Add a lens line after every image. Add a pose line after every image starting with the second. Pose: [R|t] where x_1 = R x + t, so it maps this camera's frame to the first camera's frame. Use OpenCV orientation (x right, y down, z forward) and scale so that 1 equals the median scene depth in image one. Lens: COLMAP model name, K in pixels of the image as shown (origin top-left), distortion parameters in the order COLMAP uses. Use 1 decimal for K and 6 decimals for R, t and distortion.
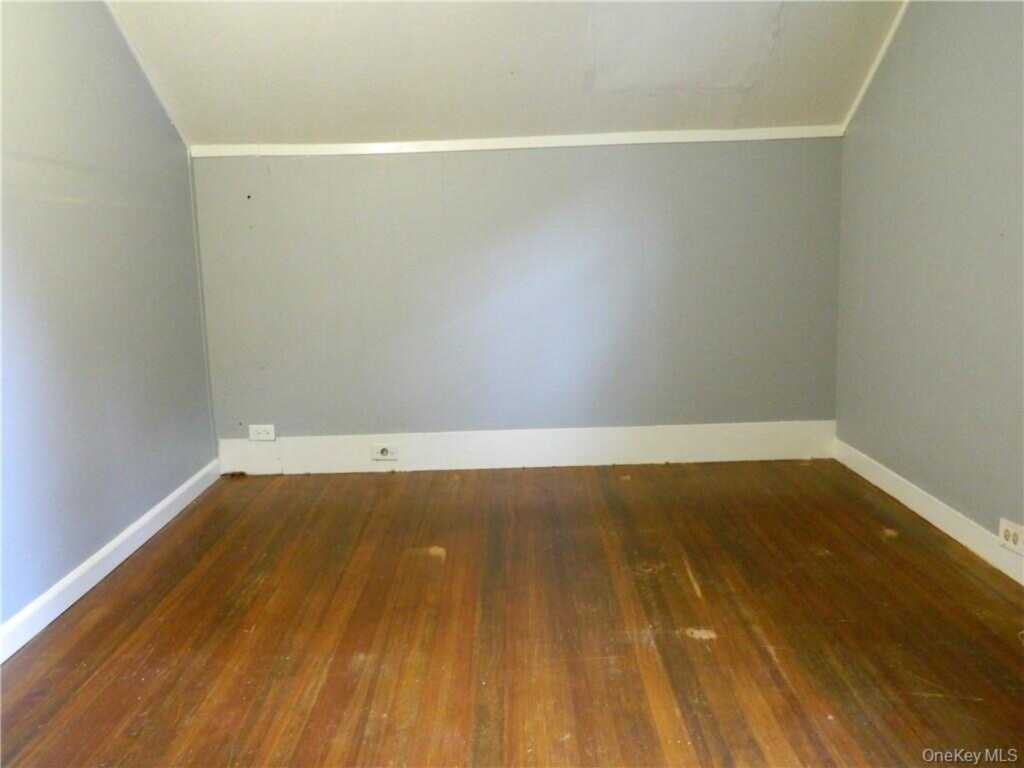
lens RADIAL K [[856.1, 0, 512.0], [0, 856.1, 384.0], [0, 0, 1]] dist [0.003692, 0.003780]
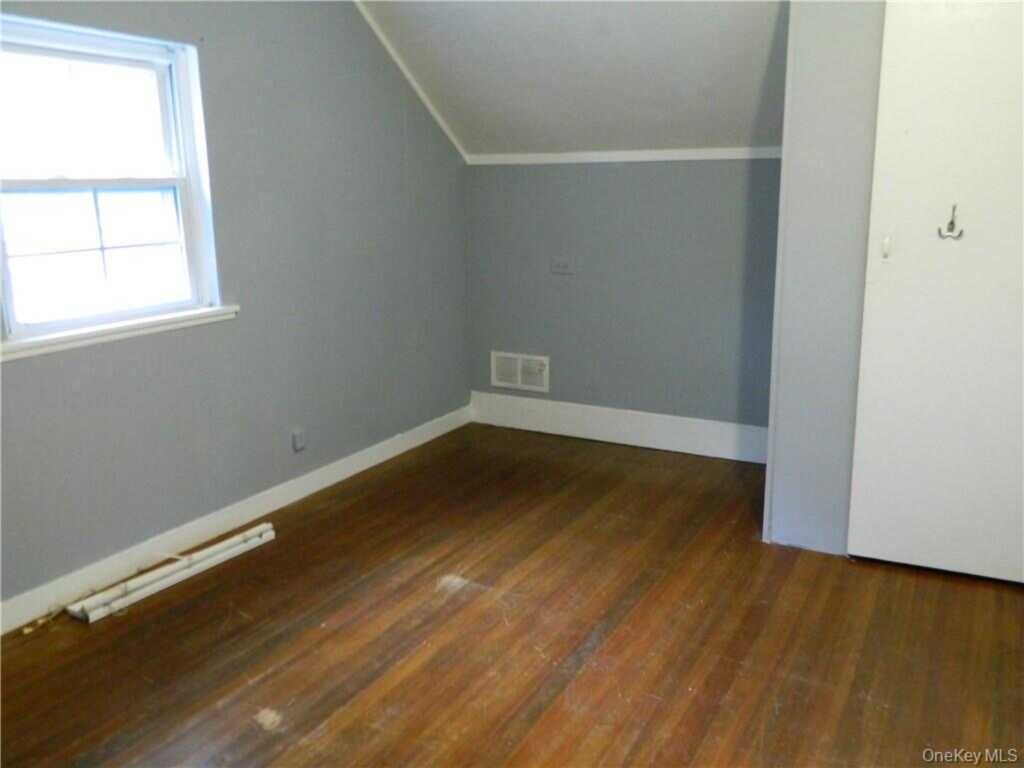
lens RADIAL K [[853.2, 0, 509.4], [0, 853.2, 380.7], [0, 0, 1]] dist [0.061417, 0.000846]
pose [[-0.873296, -0.066913, 0.482573, -0.350924], [0.118539, 0.931573, 0.343687, -0.276024], [-0.472549, 0.357344, -0.805607, 1.200274]]
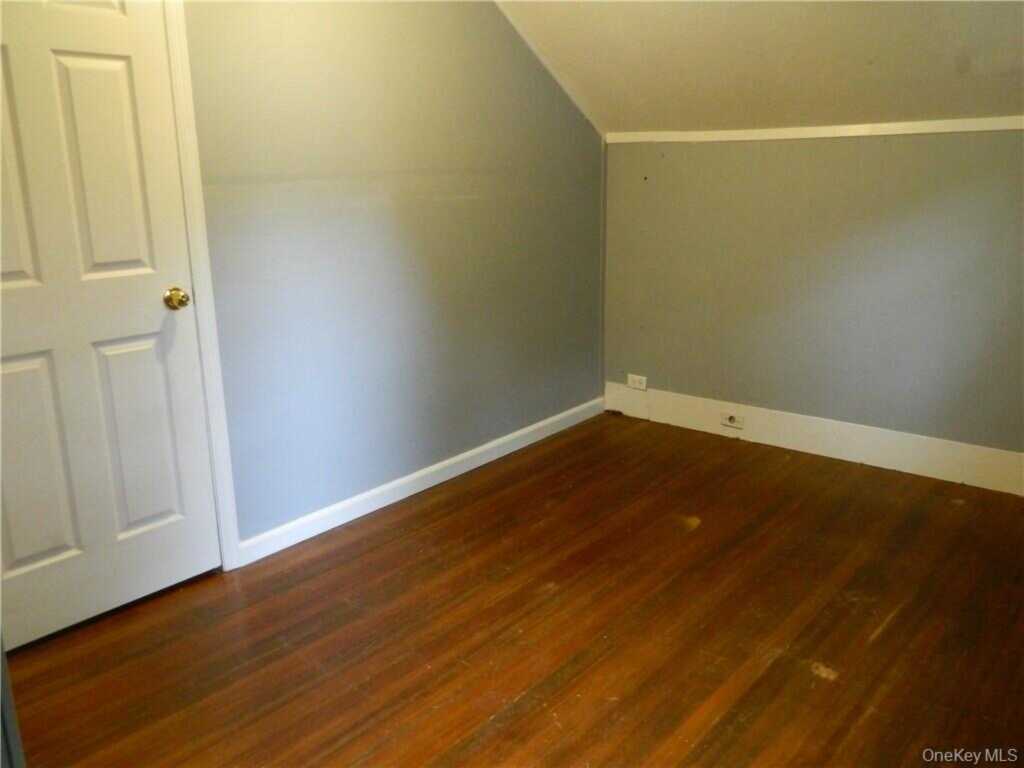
lens RADIAL K [[856.1, 0, 512.0], [0, 856.1, 384.0], [0, 0, 1]] dist [0.003692, 0.003780]
pose [[0.765317, 0.176117, -0.619091, 0.405512], [-0.110207, 0.983489, 0.143542, -0.120459], [0.634149, -0.041627, 0.772090, -0.007957]]
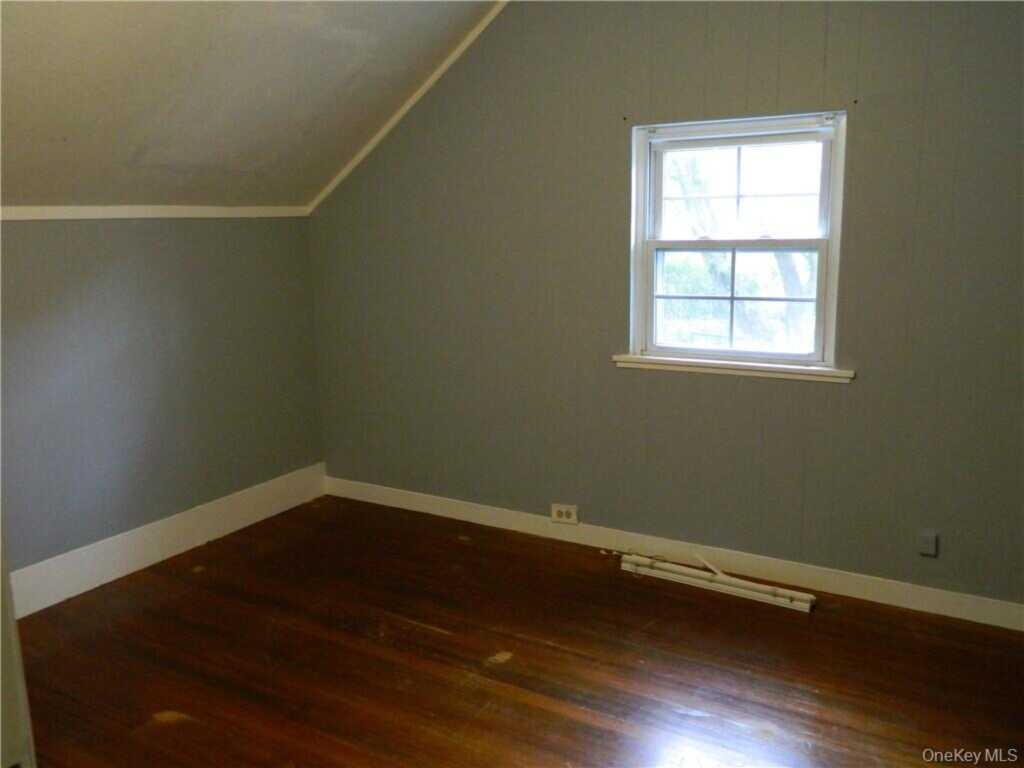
lens RADIAL K [[856.1, 0, 512.0], [0, 856.1, 384.0], [0, 0, 1]] dist [0.003692, 0.003780]
pose [[0.503119, -0.140328, 0.852748, -0.613323], [0.141752, 0.986765, 0.078748, -0.153192], [-0.852513, 0.081259, 0.516352, 0.252162]]
